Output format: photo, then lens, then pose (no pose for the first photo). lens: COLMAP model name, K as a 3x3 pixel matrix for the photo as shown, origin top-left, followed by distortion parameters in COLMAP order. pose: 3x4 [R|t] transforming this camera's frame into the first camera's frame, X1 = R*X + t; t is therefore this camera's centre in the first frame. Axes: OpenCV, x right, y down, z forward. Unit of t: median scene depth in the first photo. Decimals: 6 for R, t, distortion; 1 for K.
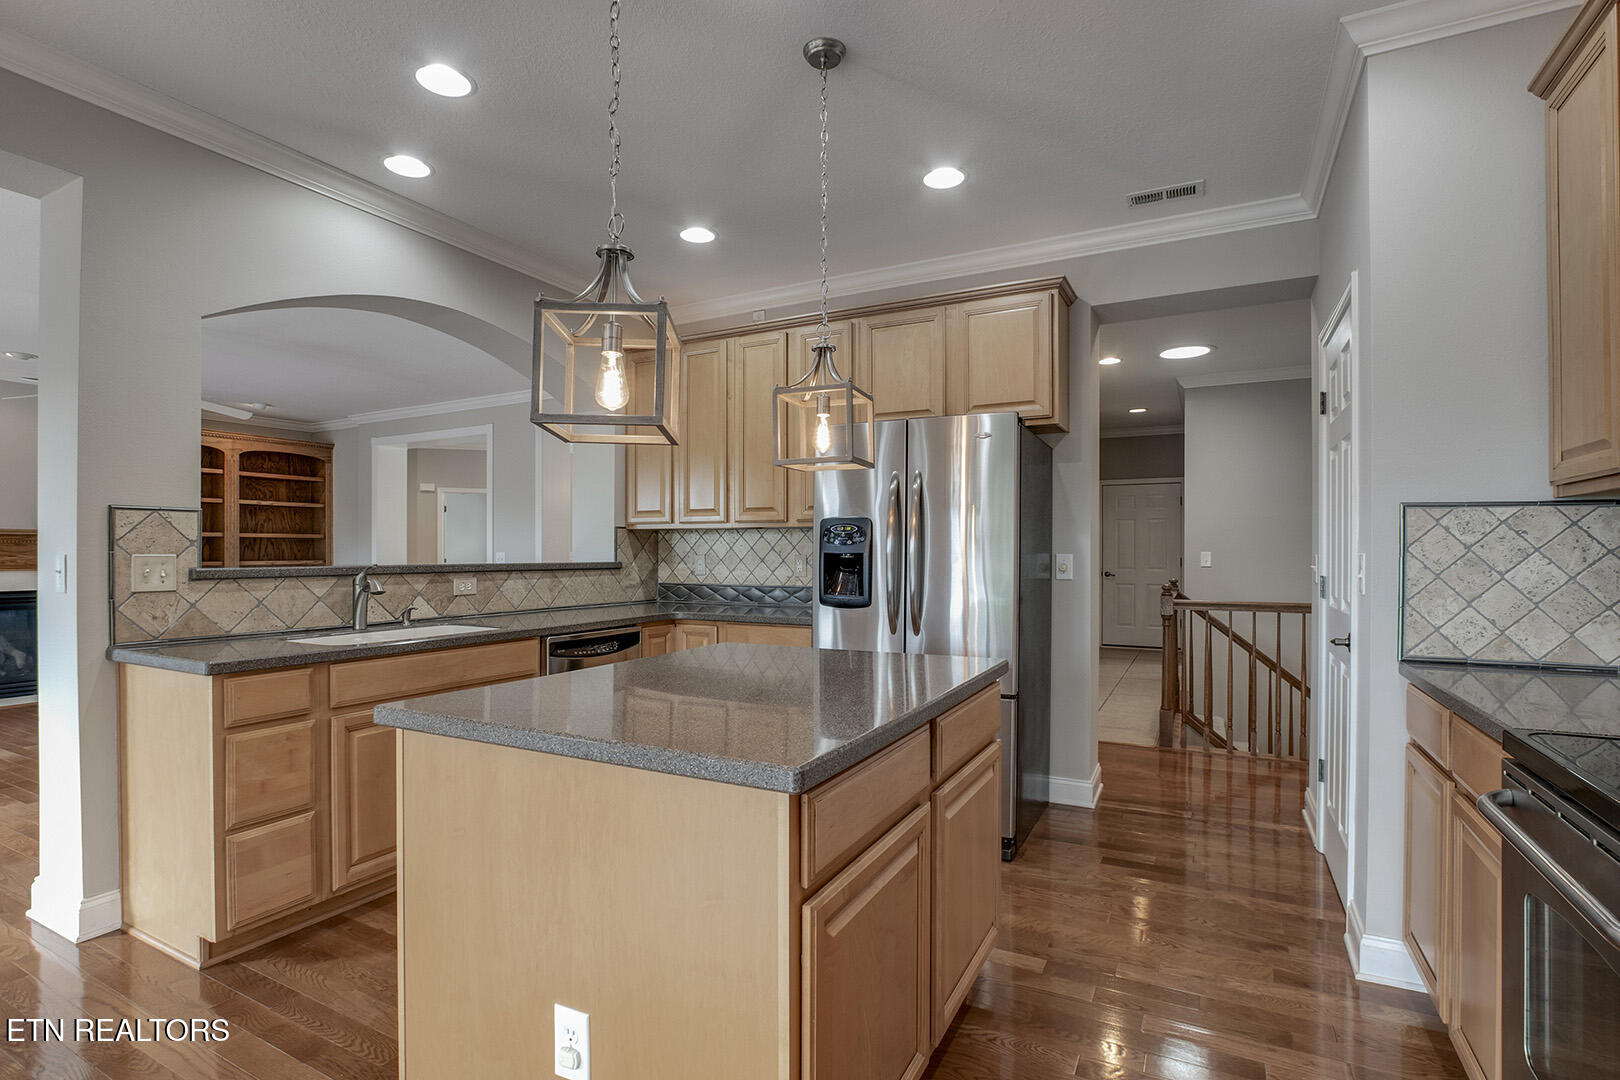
lens RADIAL K [[773.7, 0, 813.2], [0, 773.7, 553.0], [0, 0, 1]] dist [-0.018495, 0.001069]
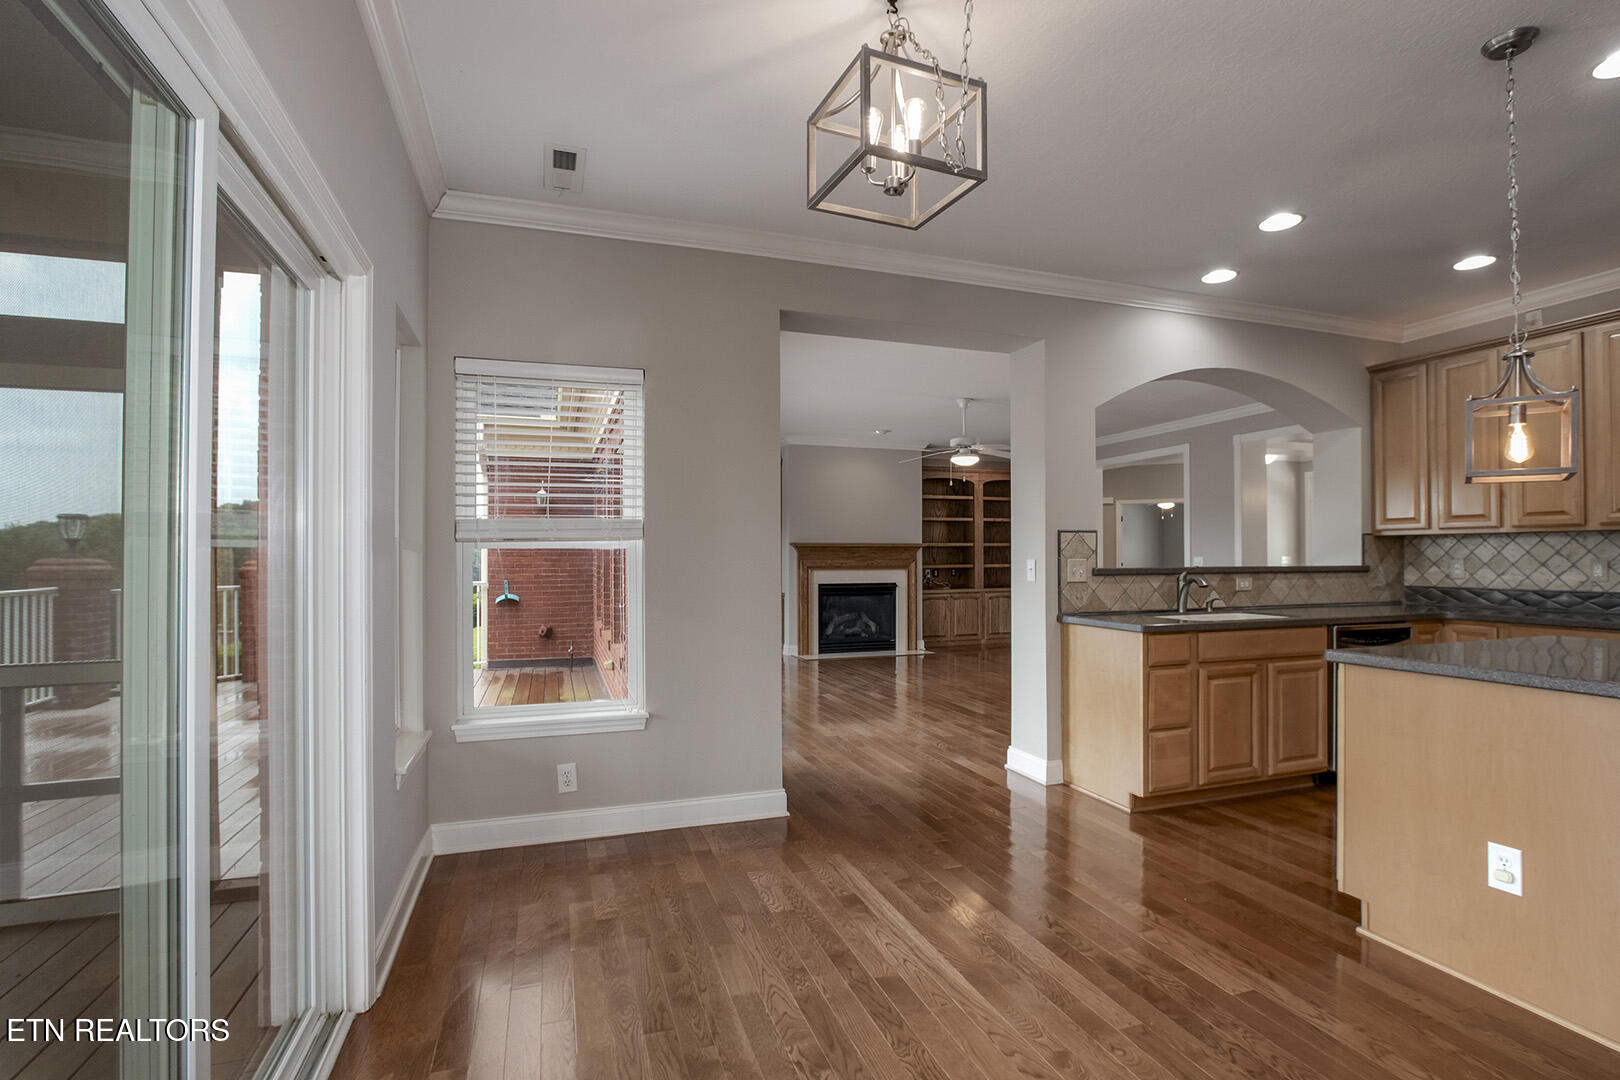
lens RADIAL K [[773.7, 0, 813.2], [0, 773.7, 553.0], [0, 0, 1]] dist [-0.018495, 0.001069]
pose [[0.731763, -0.006453, -0.681529, -0.097905], [0.002792, 0.999975, -0.006471, -0.001585], [0.681554, 0.002833, 0.731763, -0.385854]]
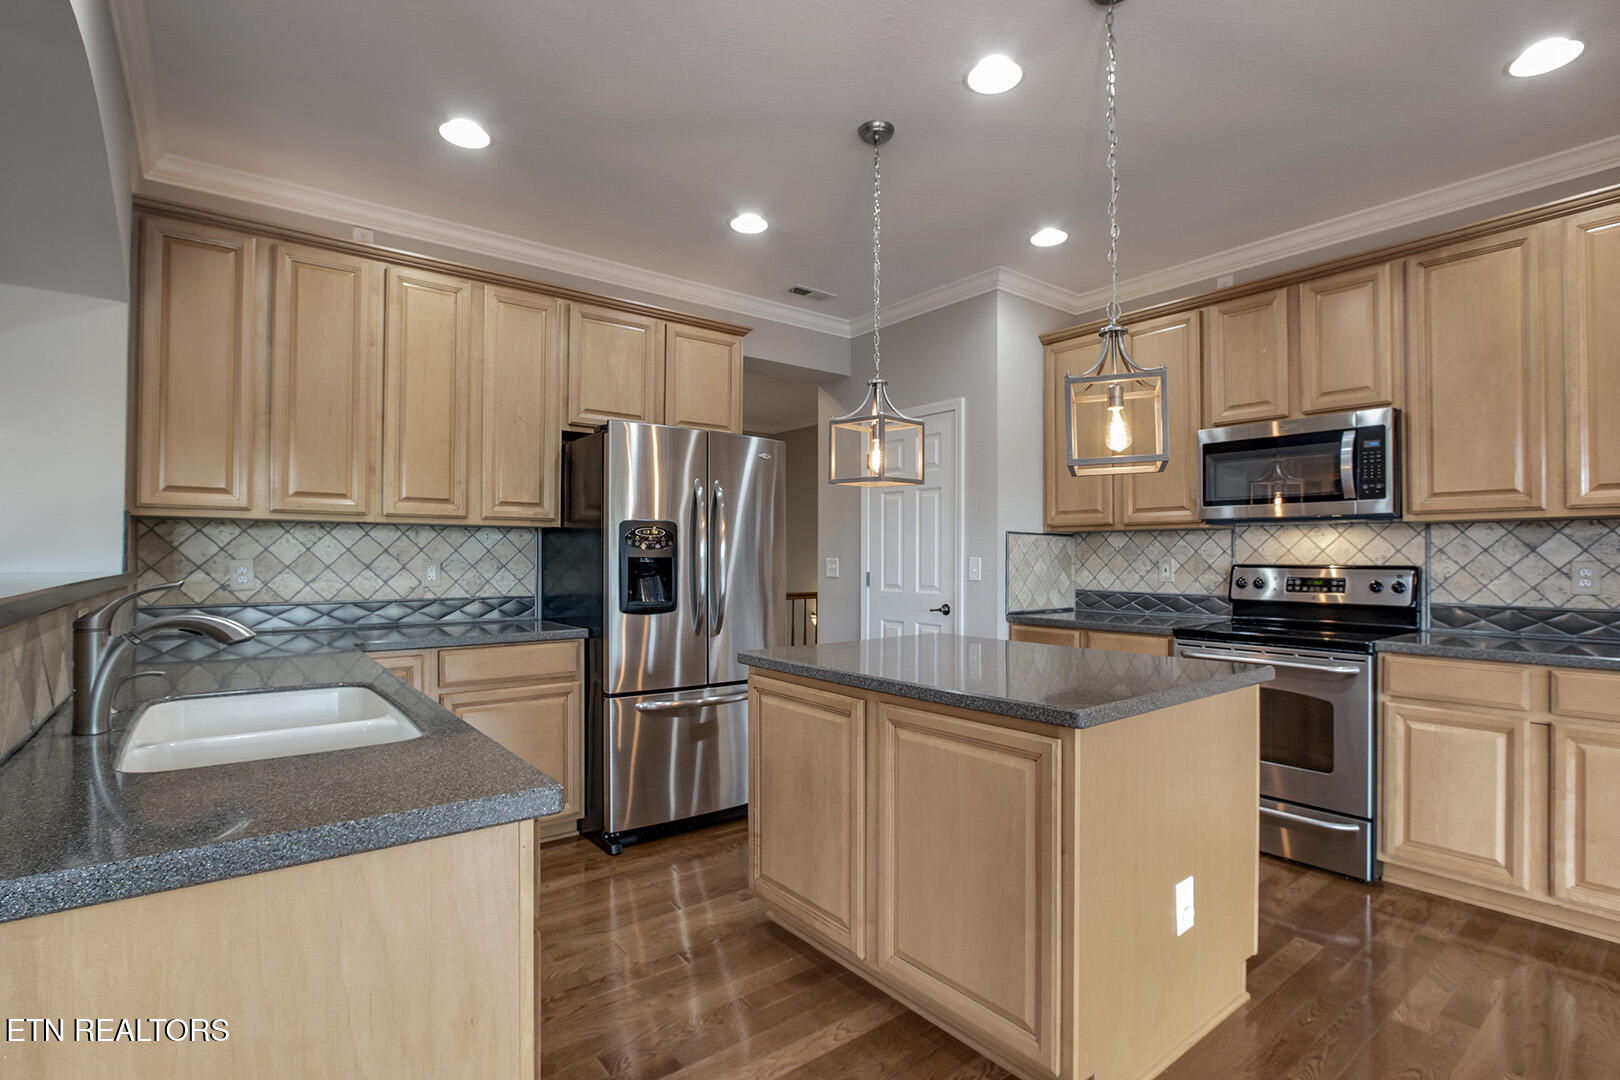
lens RADIAL K [[773.7, 0, 813.2], [0, 773.7, 553.0], [0, 0, 1]] dist [-0.018495, 0.001069]
pose [[0.413037, 0.005823, 0.910696, -0.645803], [-0.001899, 0.999983, -0.005533, -0.000349], [-0.910712, 0.000555, 0.413041, 0.355770]]
